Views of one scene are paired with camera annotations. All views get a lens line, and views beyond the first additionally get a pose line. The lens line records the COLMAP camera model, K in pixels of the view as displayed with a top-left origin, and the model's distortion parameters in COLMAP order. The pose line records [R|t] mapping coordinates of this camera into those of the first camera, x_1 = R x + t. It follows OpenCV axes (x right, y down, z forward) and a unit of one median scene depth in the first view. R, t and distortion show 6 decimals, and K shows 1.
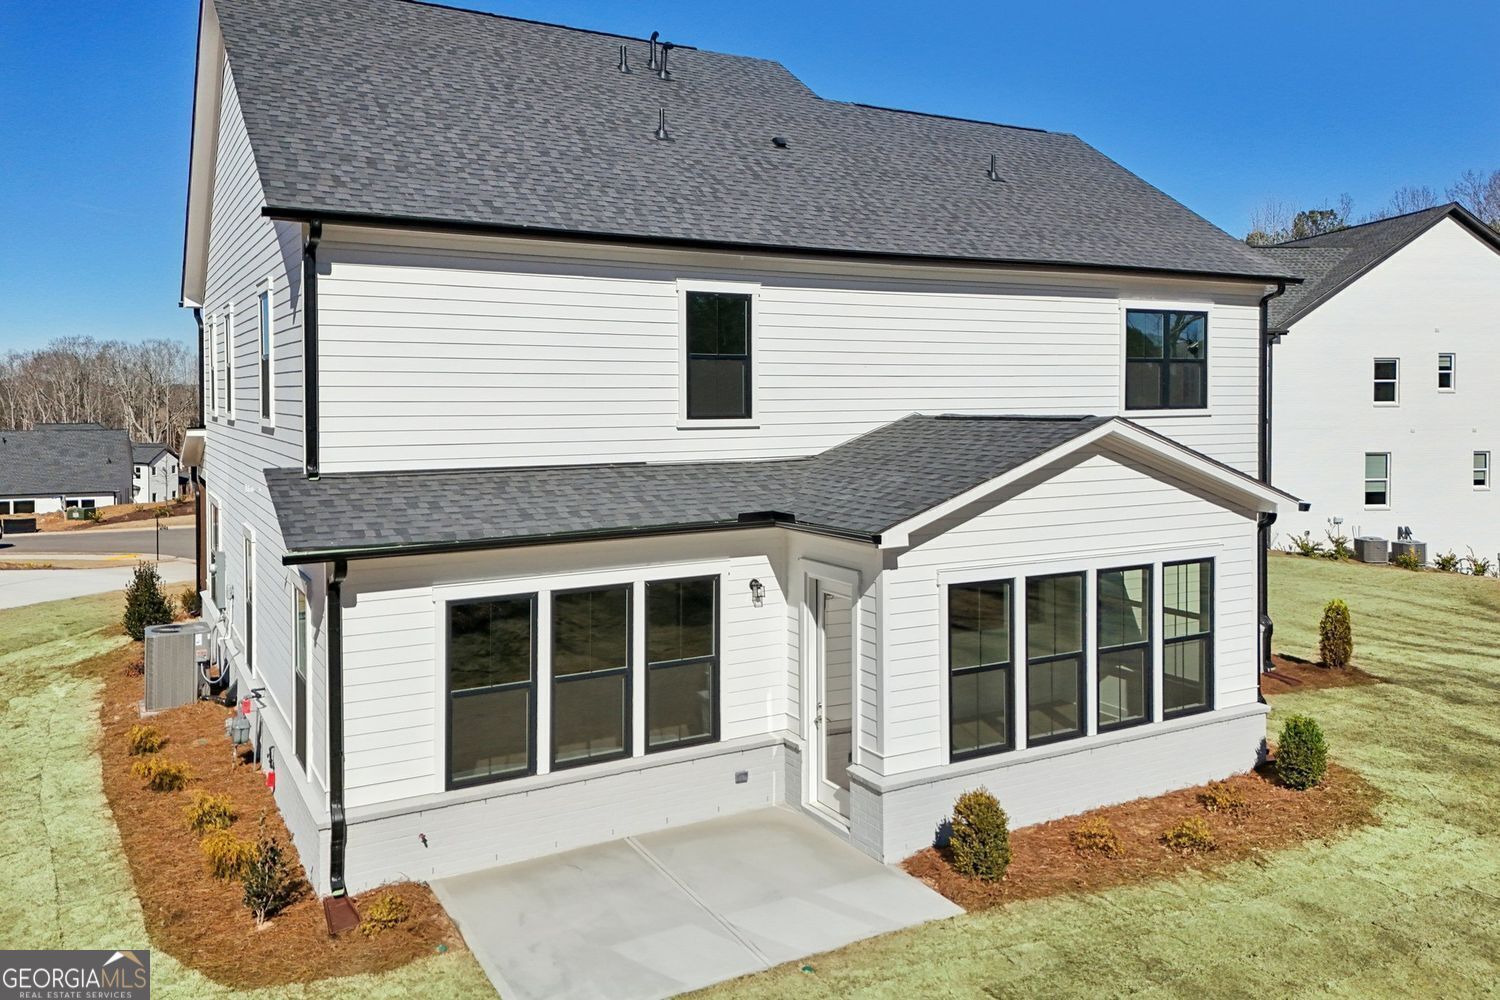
lens RADIAL K [[1130.4, 0, 752.4], [0, 1130.4, 440.1], [0, 0, 1]] dist [0.041579, -0.002878]
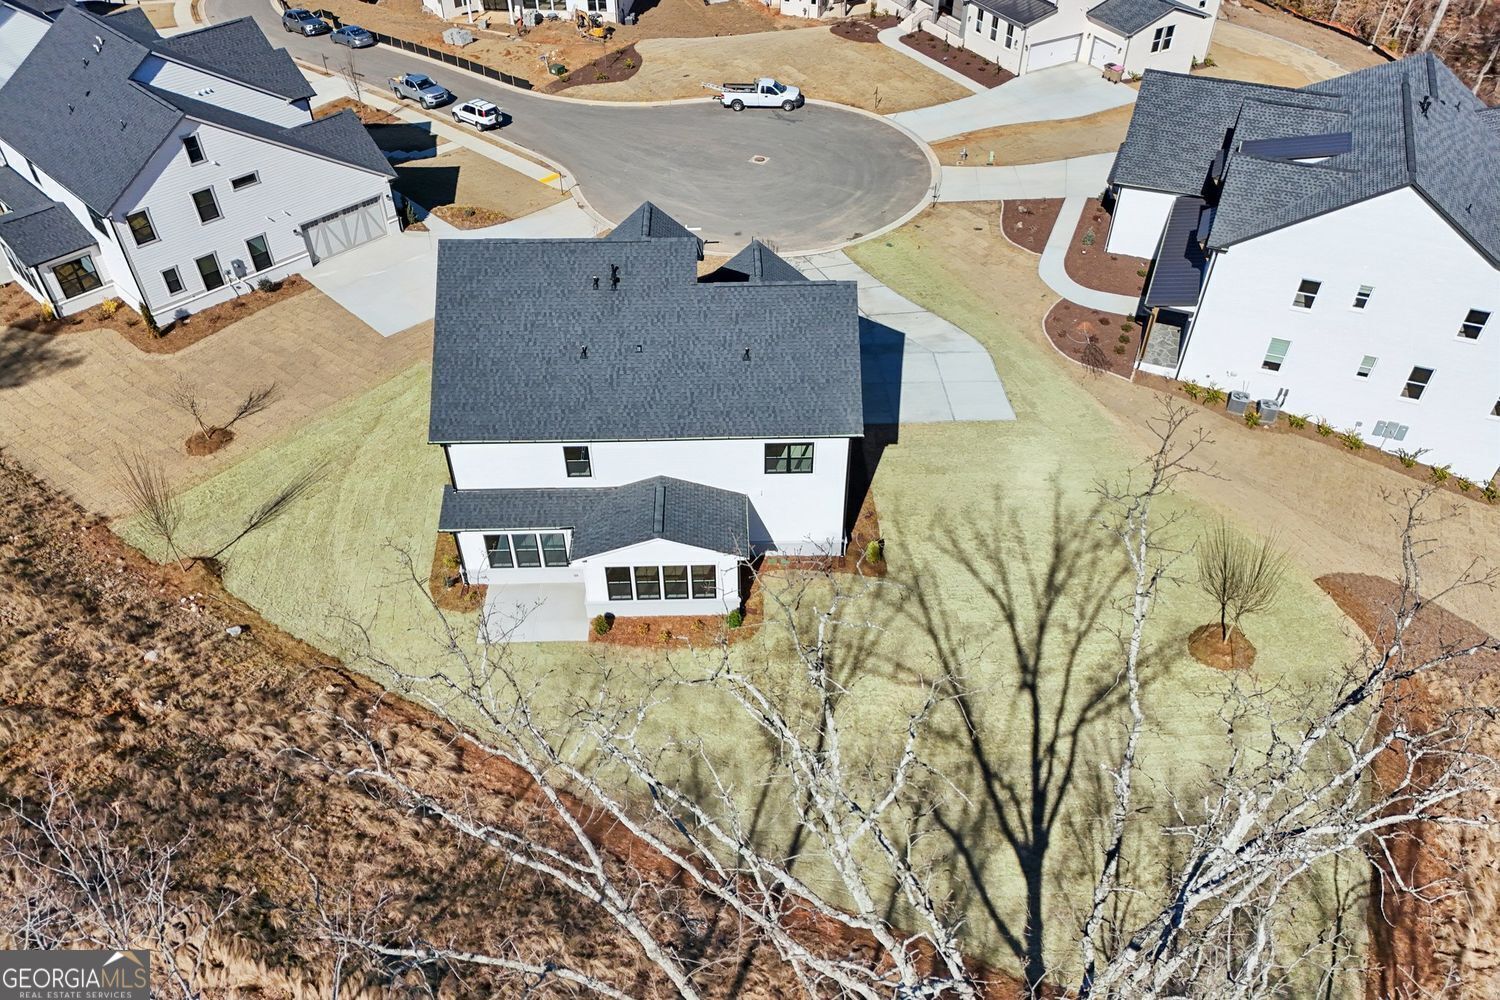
lens RADIAL K [[1061.5, 0, 746.0], [0, 1061.5, 562.2], [0, 0, 1]] dist [0.004205, 0.002439]
pose [[0.883924, 0.342095, -0.318826, 1.413233], [-0.035051, 0.728340, 0.684319, -1.897309], [0.466315, -0.593711, 0.655788, -0.845255]]
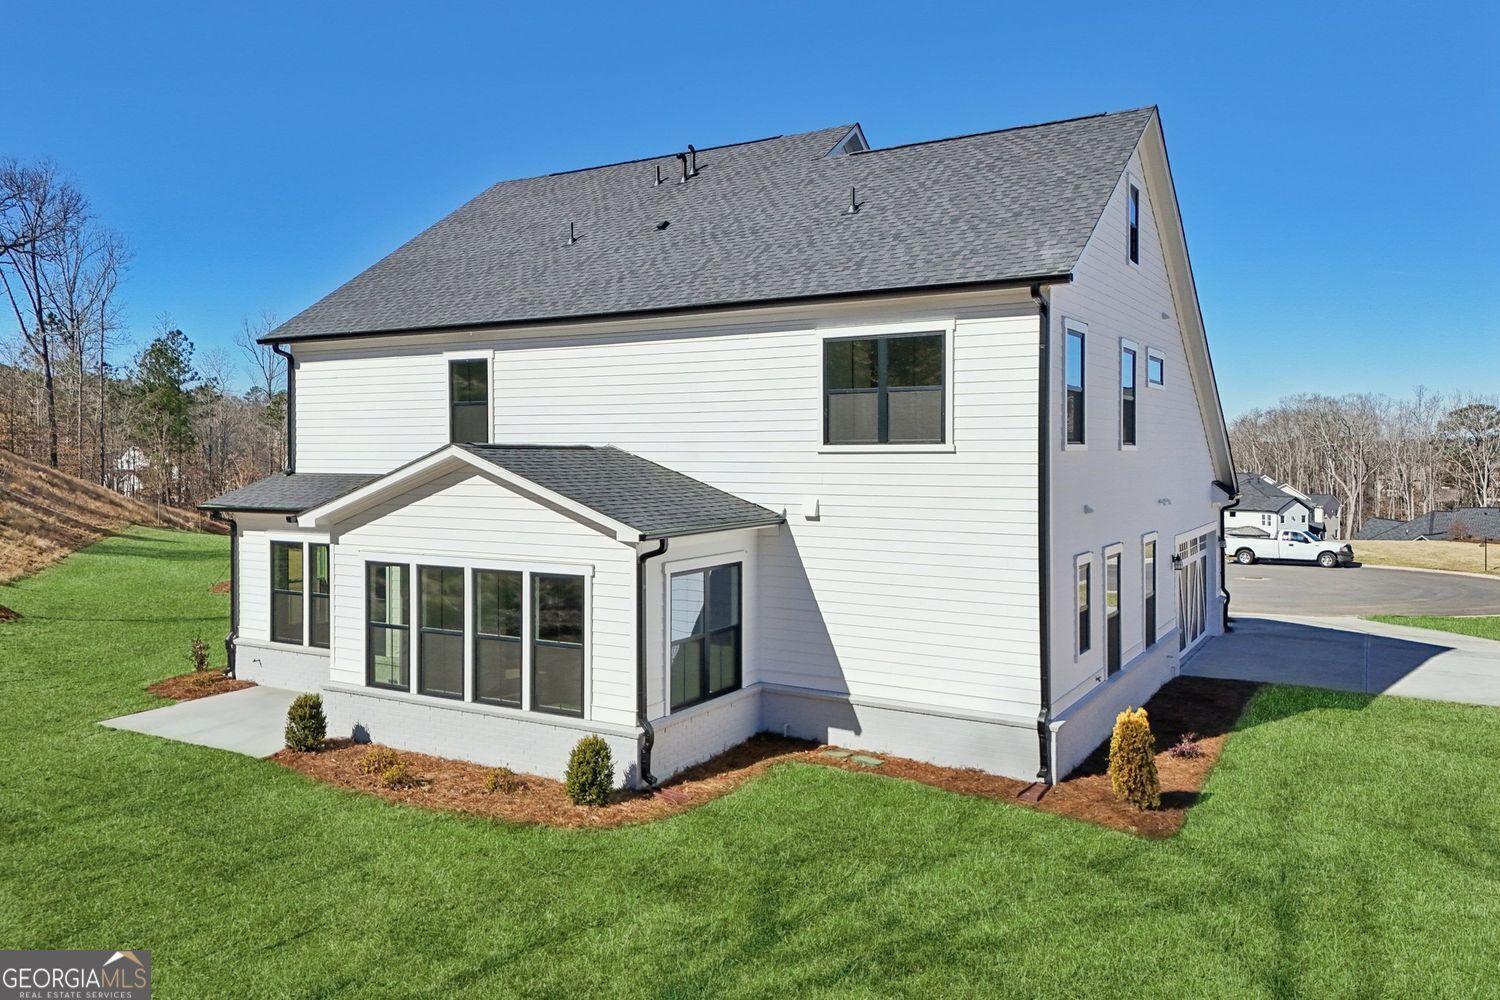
lens RADIAL K [[1111.3, 0, 750.0], [0, 1111.3, 500.0], [0, 0, 1]] dist [0.046975, -0.040353]
pose [[0.500674, 0.042011, -0.864616, 1.418879], [-0.037312, 0.998941, 0.026931, -0.003505], [0.864831, 0.018777, 0.501711, 0.619656]]
